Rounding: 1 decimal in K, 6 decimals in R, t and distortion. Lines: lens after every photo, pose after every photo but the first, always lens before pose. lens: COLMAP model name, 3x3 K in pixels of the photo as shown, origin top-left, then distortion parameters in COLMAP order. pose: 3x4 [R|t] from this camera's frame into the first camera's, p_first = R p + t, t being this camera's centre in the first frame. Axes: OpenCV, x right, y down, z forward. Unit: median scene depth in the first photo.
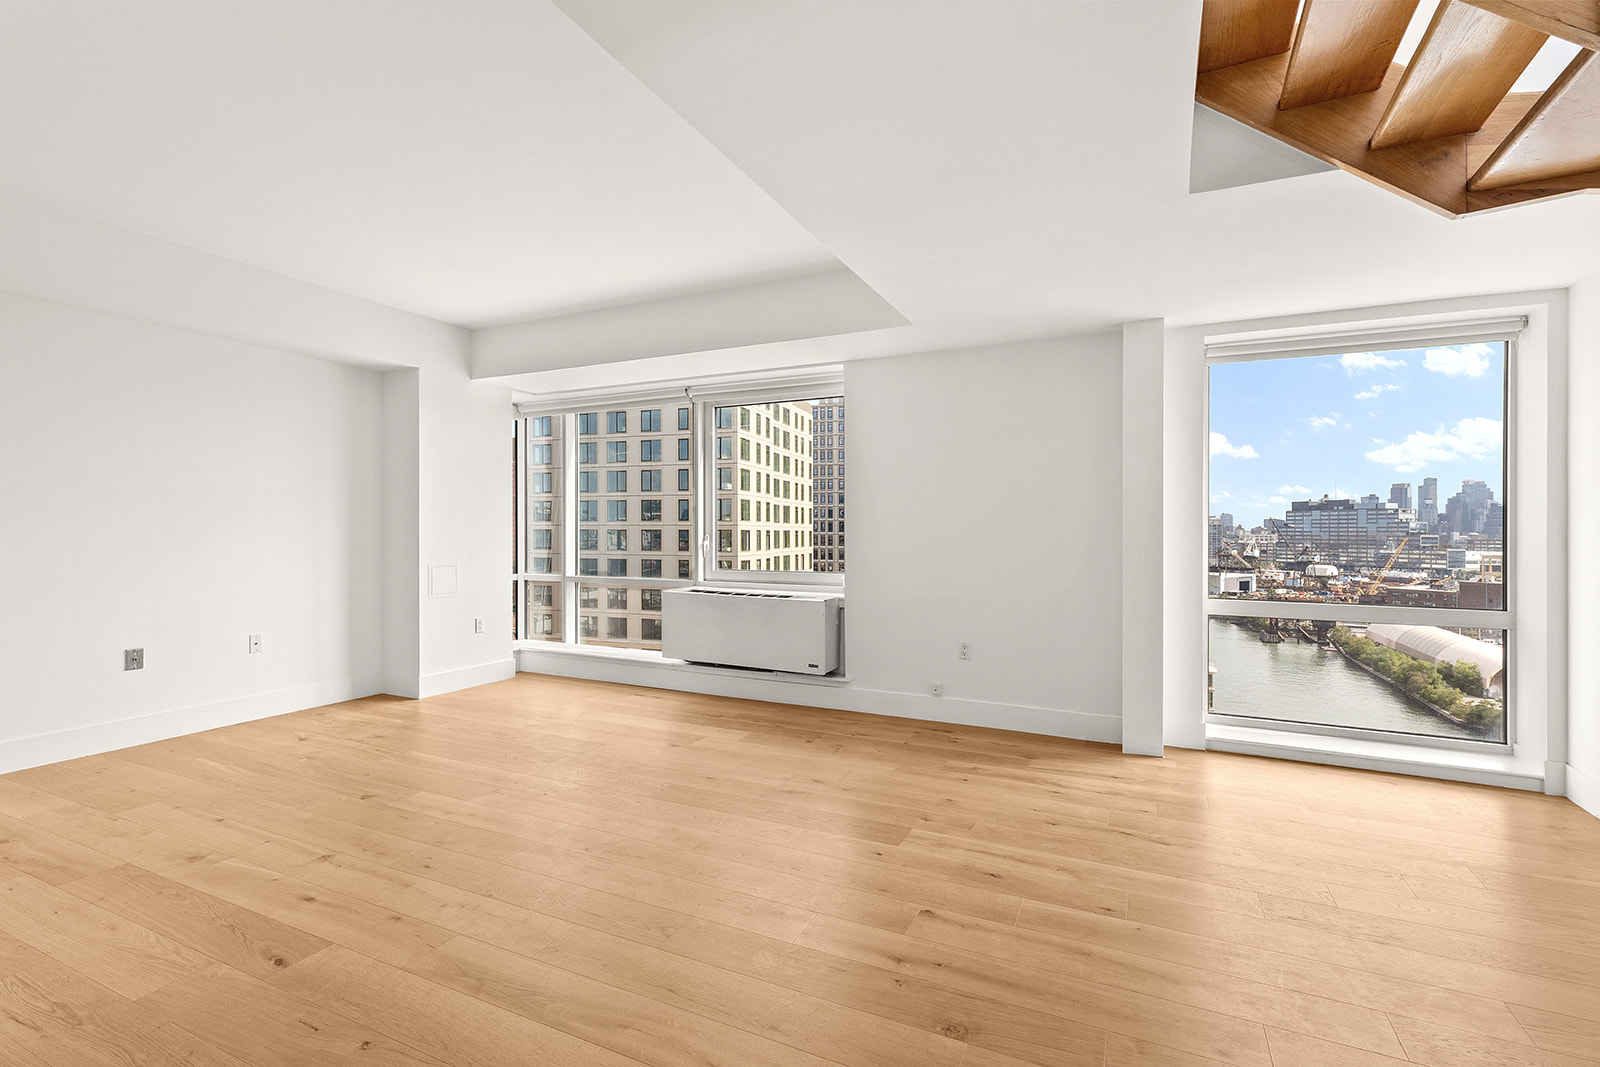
lens RADIAL K [[729.4, 0, 800.0], [0, 729.4, 533.5], [0, 0, 1]] dist [0.001418, -0.000367]
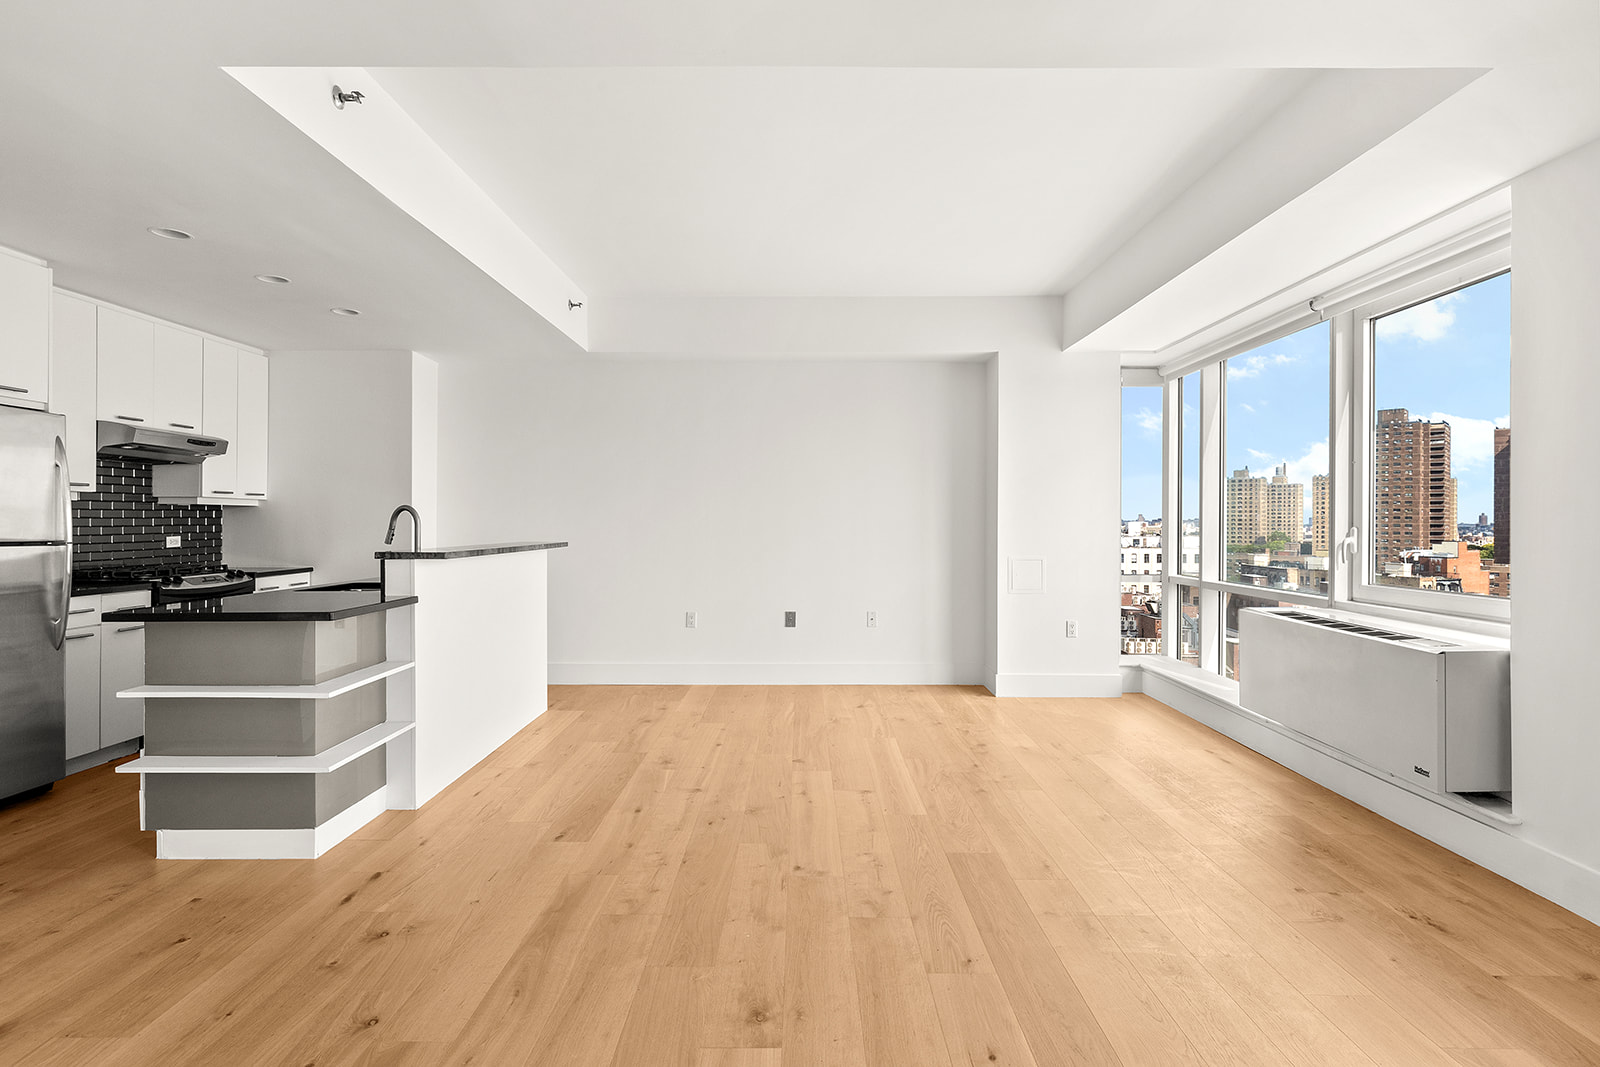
lens RADIAL K [[829.0, 0, 800.0], [0, 829.0, 533.5], [0, 0, 1]] dist [-0.002661, -0.000369]
pose [[0.422708, 0.011350, -0.906195, 0.392082], [-0.005332, 0.999935, 0.010037, 0.002991], [0.906250, 0.000589, 0.422742, 0.344000]]
